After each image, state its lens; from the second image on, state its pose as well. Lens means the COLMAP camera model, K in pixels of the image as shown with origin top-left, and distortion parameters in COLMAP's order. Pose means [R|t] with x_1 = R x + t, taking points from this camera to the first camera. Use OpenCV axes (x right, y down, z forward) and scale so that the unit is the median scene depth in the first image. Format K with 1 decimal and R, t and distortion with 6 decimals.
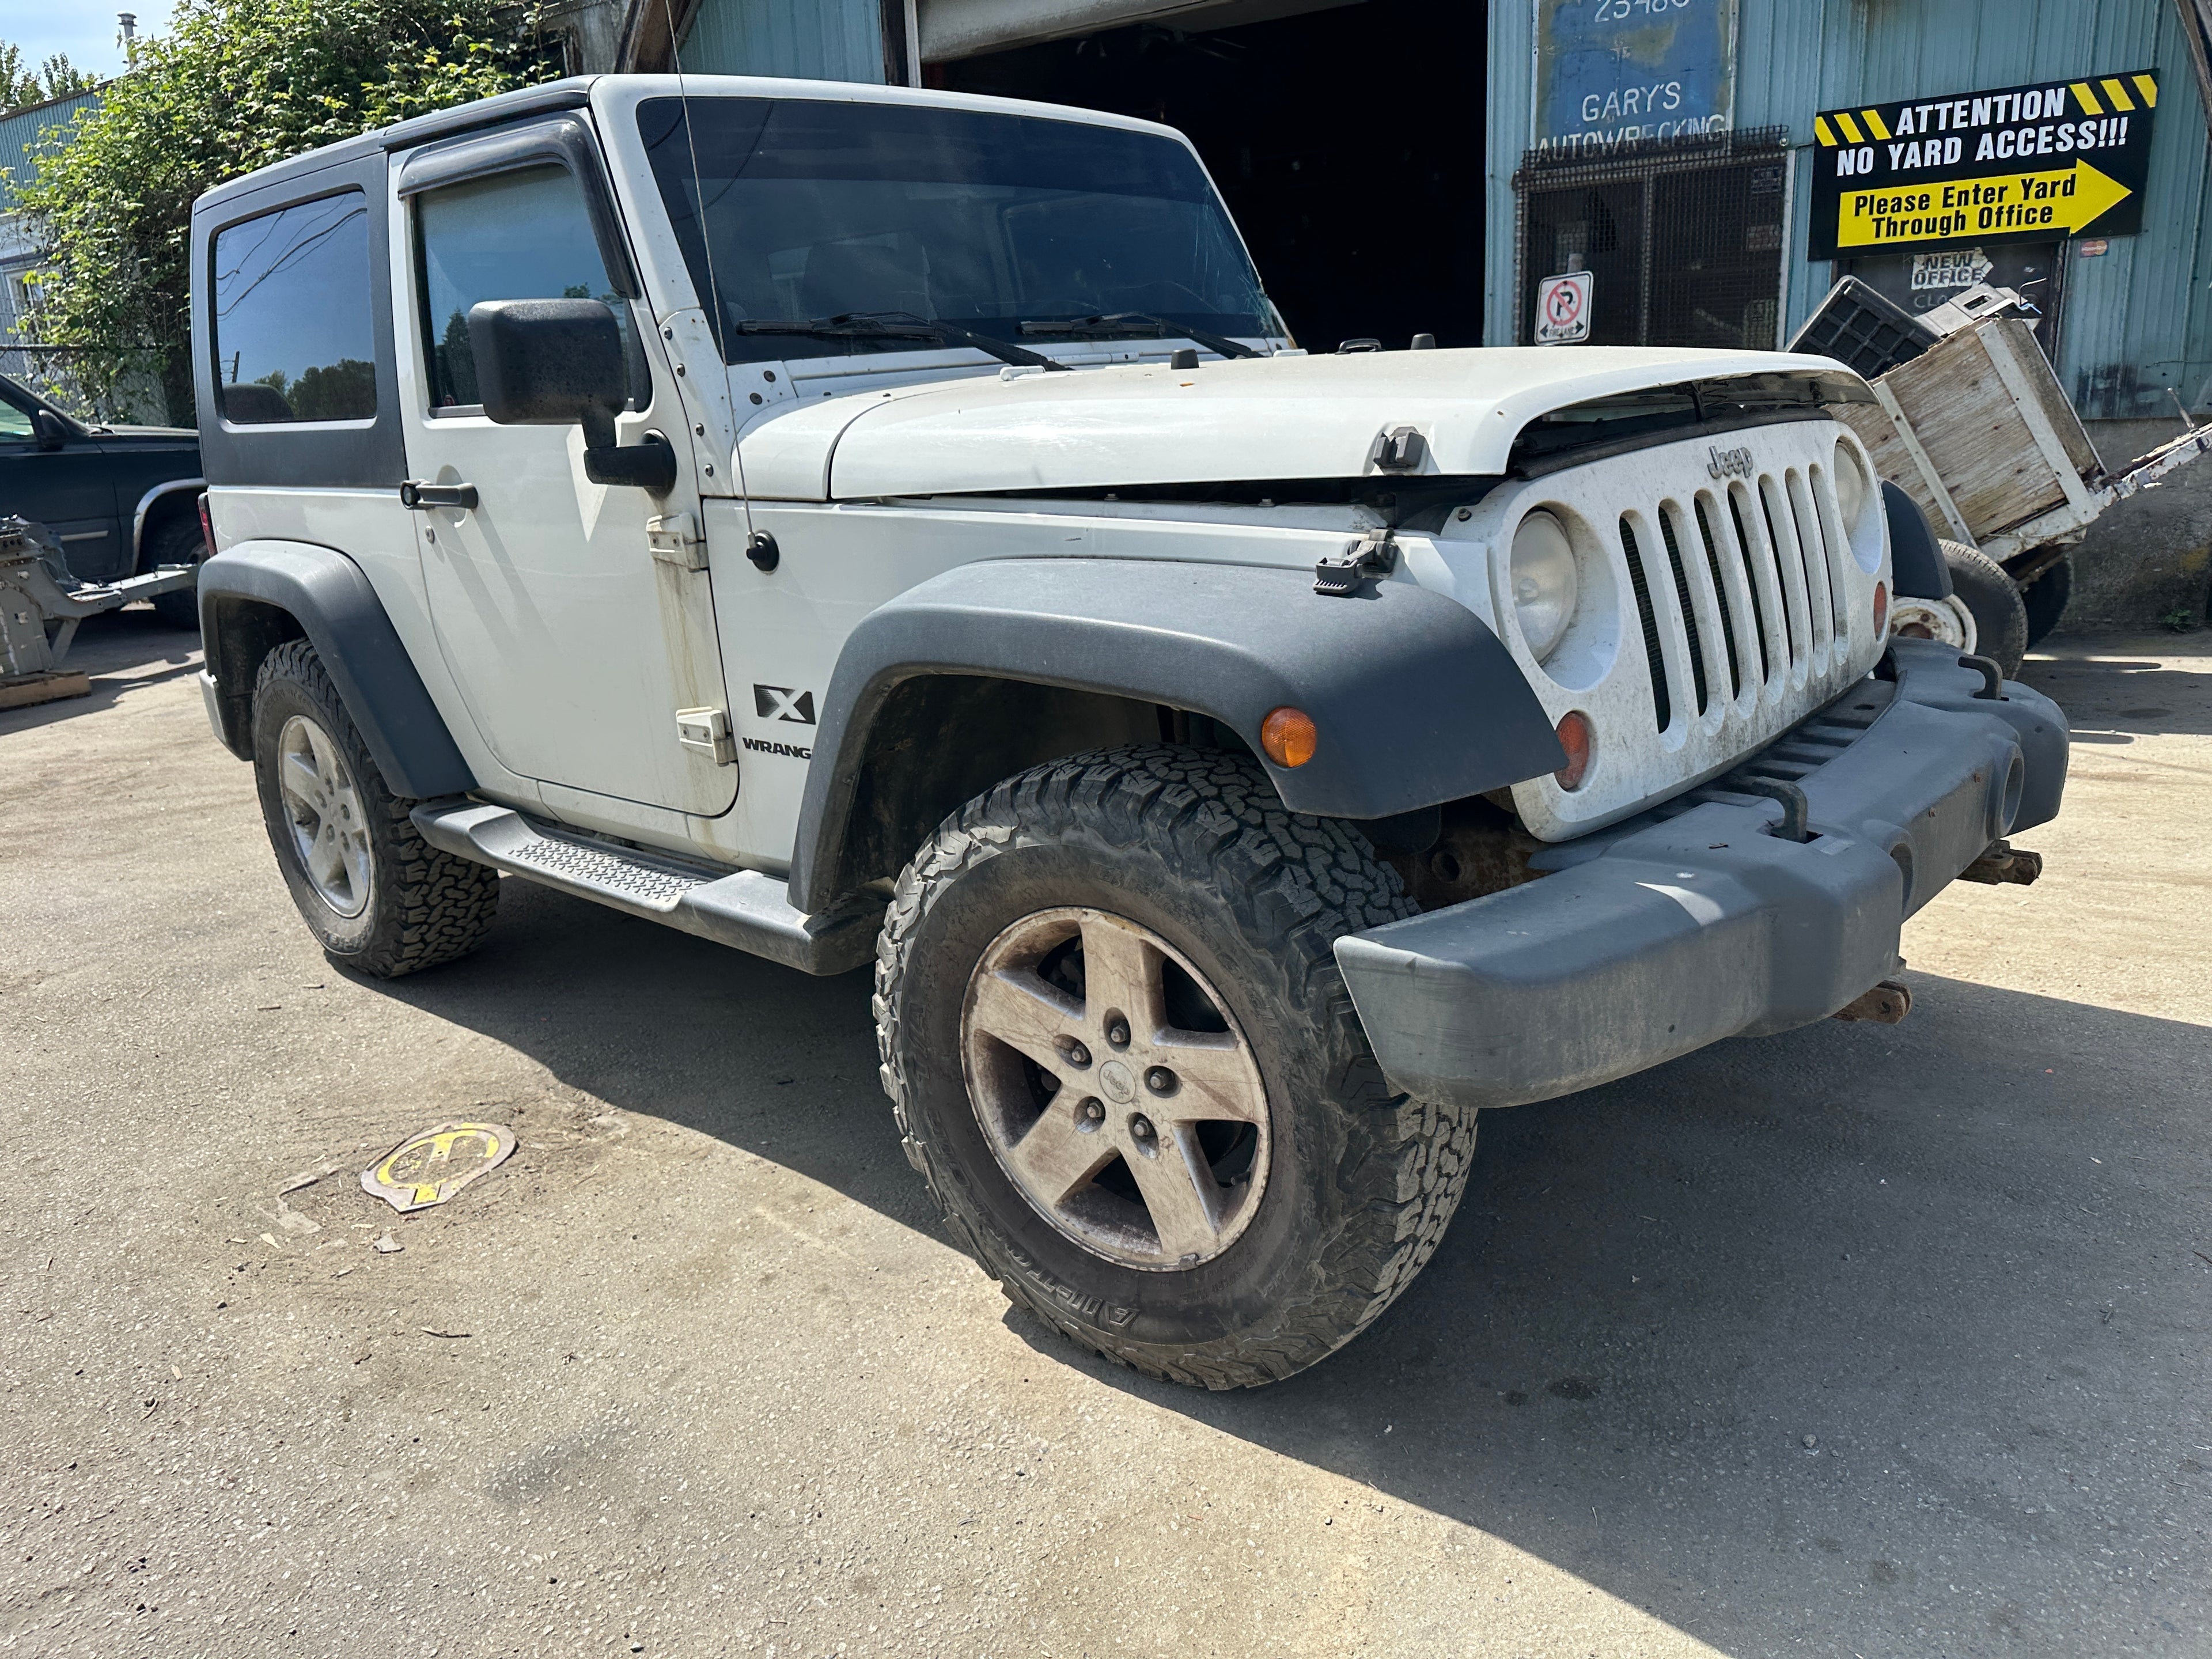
lens RADIAL K [[1570.8, 0, 1113.5], [0, 1570.8, 819.6], [0, 0, 1]] dist [0.028436, -0.036674]
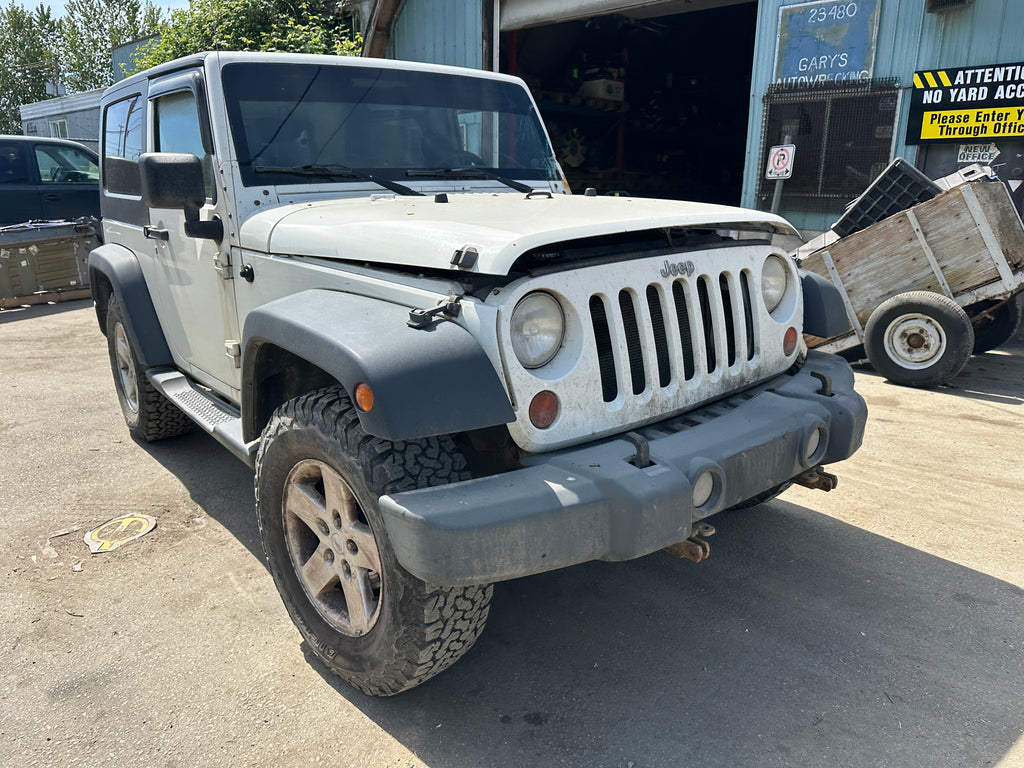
lens RADIAL K [[731.9, 0, 516.6], [0, 731.9, 377.2], [0, 0, 1]] dist [0.005432, -0.007164]
pose [[0.987660, 0.088338, -0.129321, 0.186007], [-0.088116, 0.996082, 0.007450, -0.044580], [0.129472, 0.004037, 0.991575, 0.029176]]
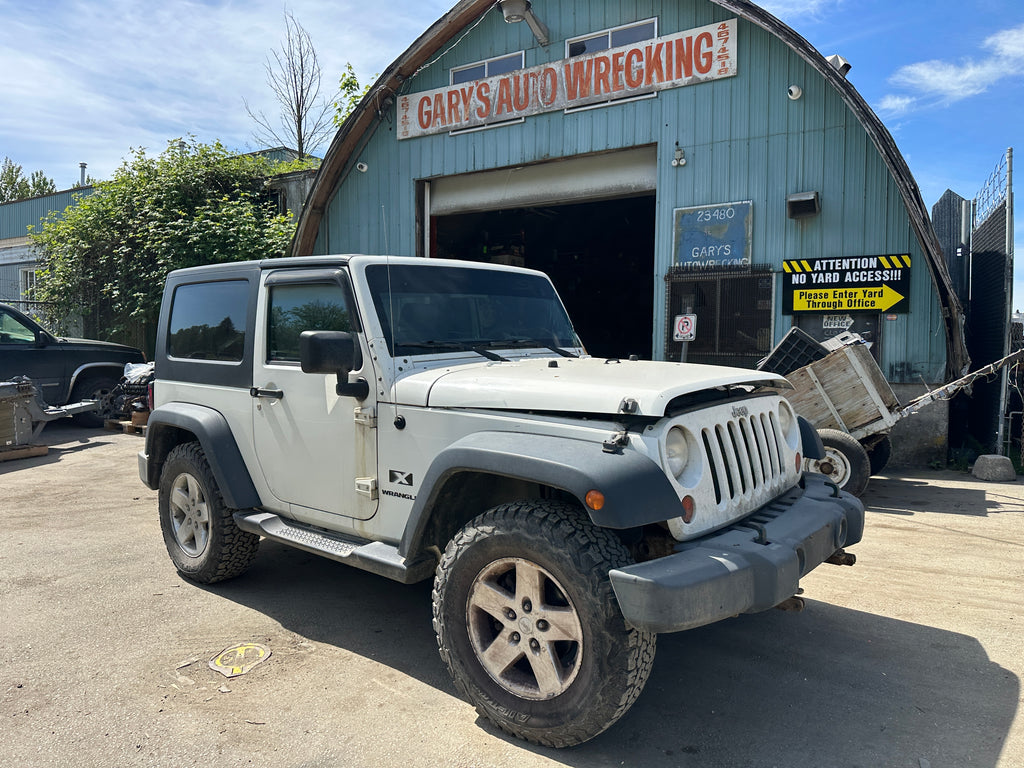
lens RADIAL K [[726.4, 0, 518.0], [0, 726.4, 374.8], [0, 0, 1]] dist [0.034824, -0.046367]
pose [[0.997882, 0.050294, 0.041263, -0.046265], [-0.040503, 0.976664, -0.210920, 0.004882], [-0.050908, 0.208802, 0.976632, -0.180608]]
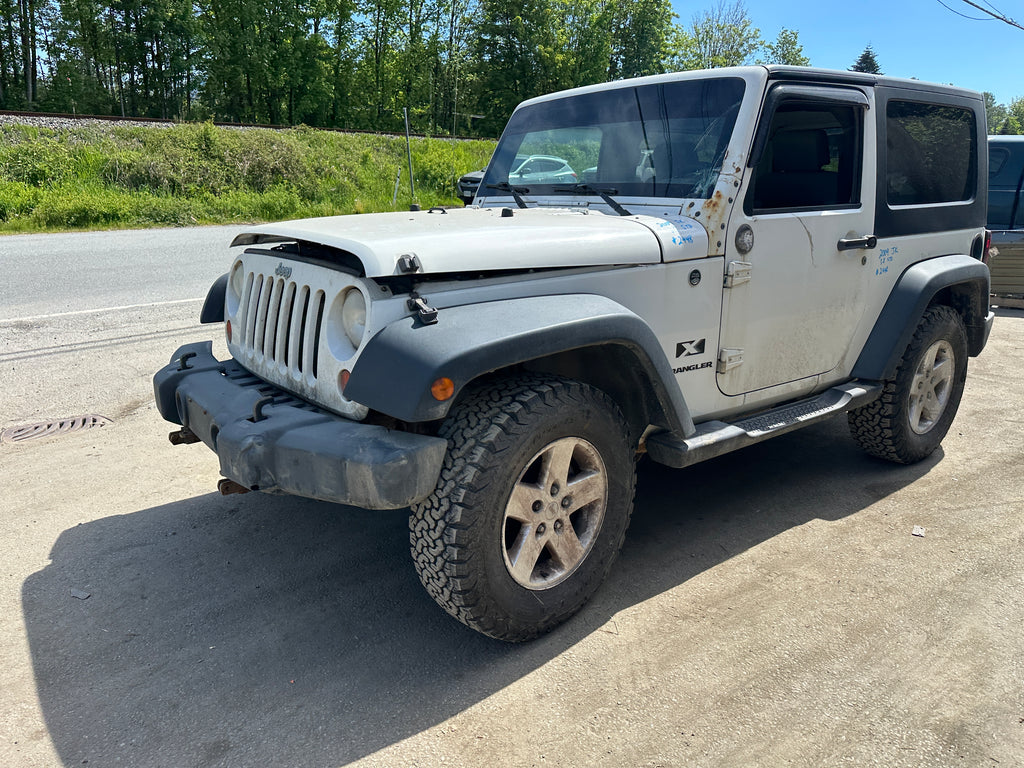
lens RADIAL K [[727.2, 0, 515.5], [0, 727.2, 379.4], [0, 0, 1]] dist [0.028436, -0.036674]
pose [[-0.175554, 0.316744, -0.932123, 0.848747], [-0.249573, 0.901579, 0.353369, -0.332849], [0.952310, 0.294668, -0.079225, 0.866768]]
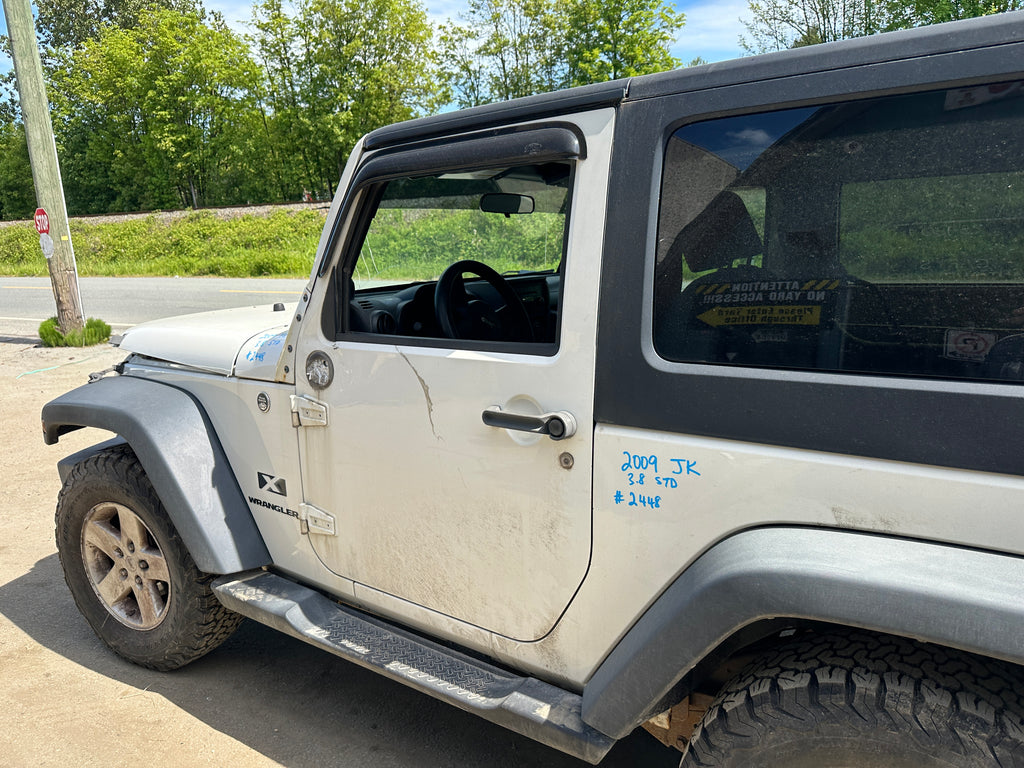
lens RADIAL K [[728.8, 0, 506.1], [0, 728.8, 381.4], [0, 0, 1]] dist [0.020038, -0.026374]
pose [[-0.984933, 0.119660, -0.124855, 0.024310], [0.049812, 0.887667, 0.457783, -0.491537], [0.165608, 0.444667, -0.880253, 1.485235]]
